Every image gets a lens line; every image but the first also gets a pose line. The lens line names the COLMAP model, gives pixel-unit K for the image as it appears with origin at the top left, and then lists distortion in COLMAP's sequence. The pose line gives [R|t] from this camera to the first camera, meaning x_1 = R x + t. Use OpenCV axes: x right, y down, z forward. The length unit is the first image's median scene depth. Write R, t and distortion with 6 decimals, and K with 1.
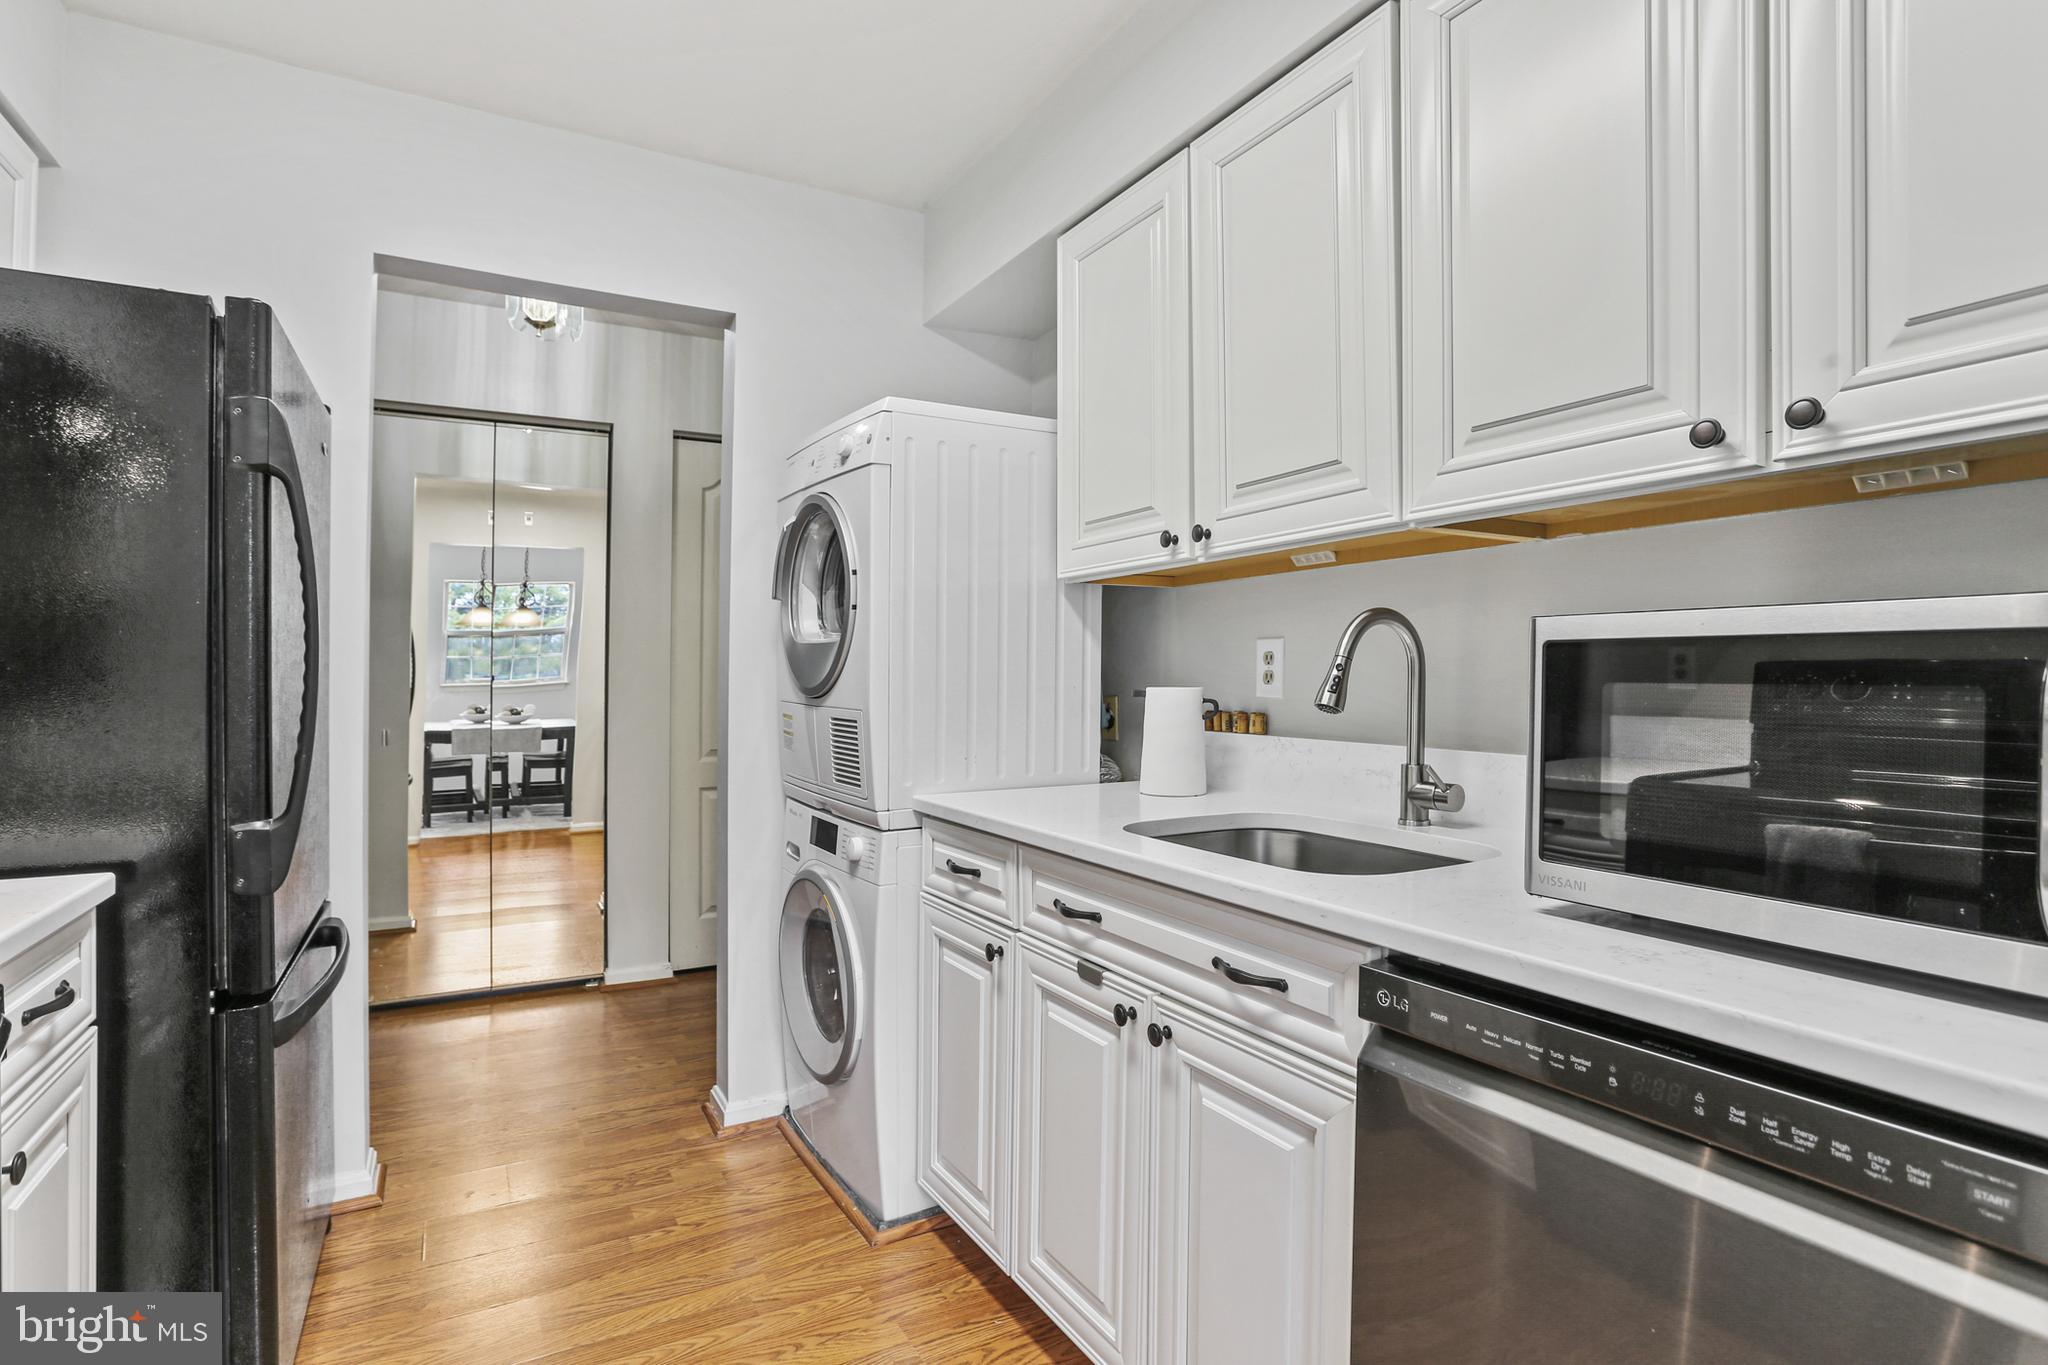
lens RADIAL K [[1035.2, 0, 1043.1], [0, 1035.2, 684.9], [0, 0, 1]] dist [-0.028052, 0.014262]
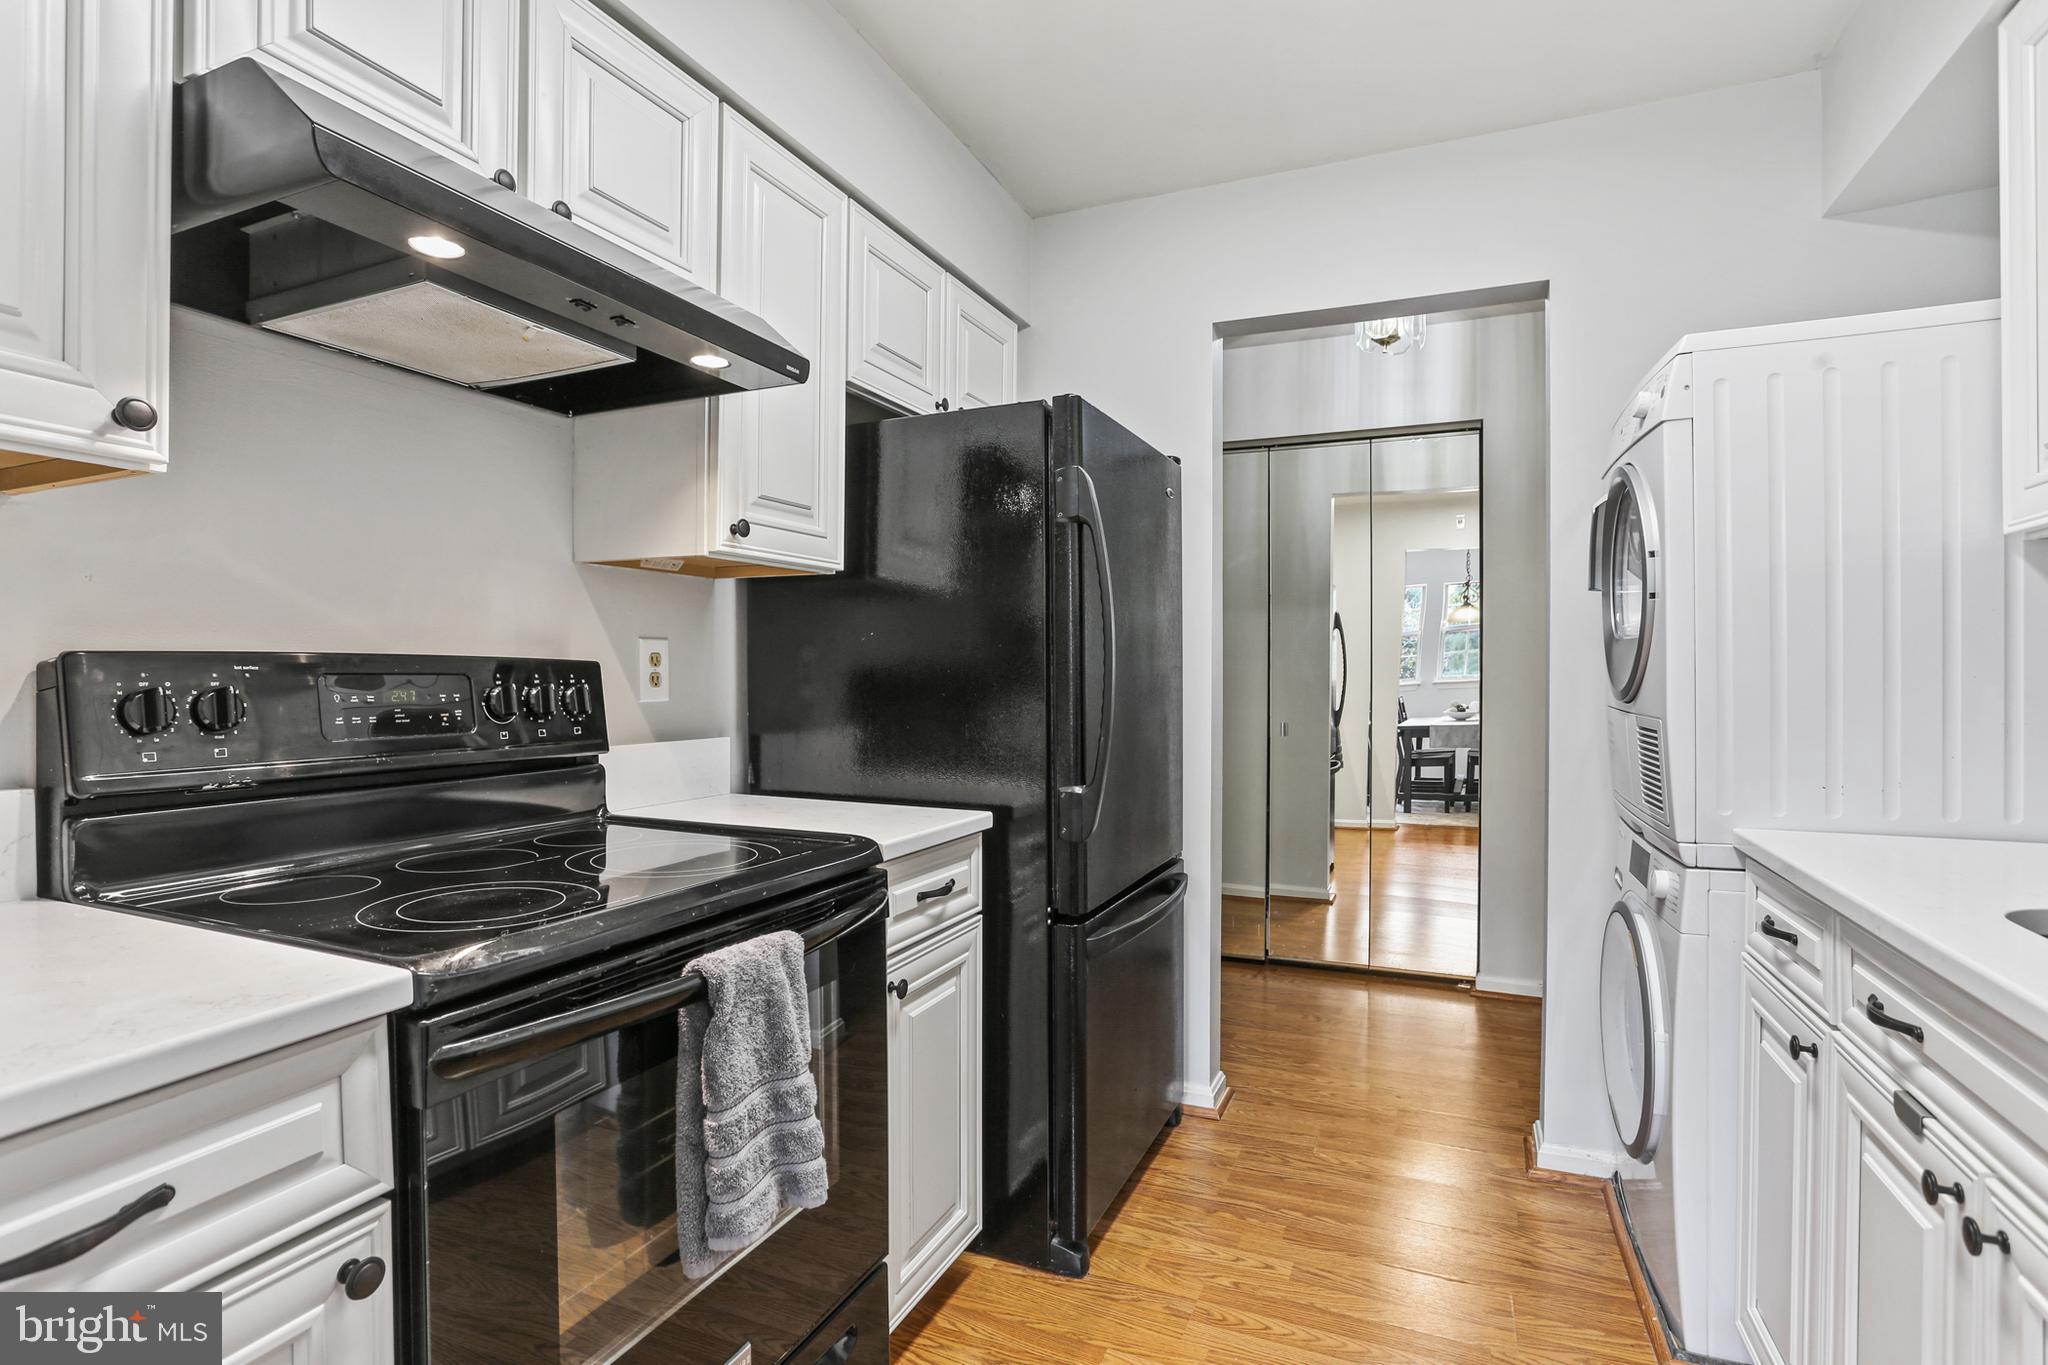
lens RADIAL K [[1035.2, 0, 1011.6], [0, 1035.2, 679.7], [0, 0, 1]] dist [-0.028052, 0.014262]
pose [[0.596934, 0.004426, -0.802278, 0.163499], [-0.008357, 0.999965, -0.000701, -0.001087], [0.802247, 0.007123, 0.596950, 0.085517]]
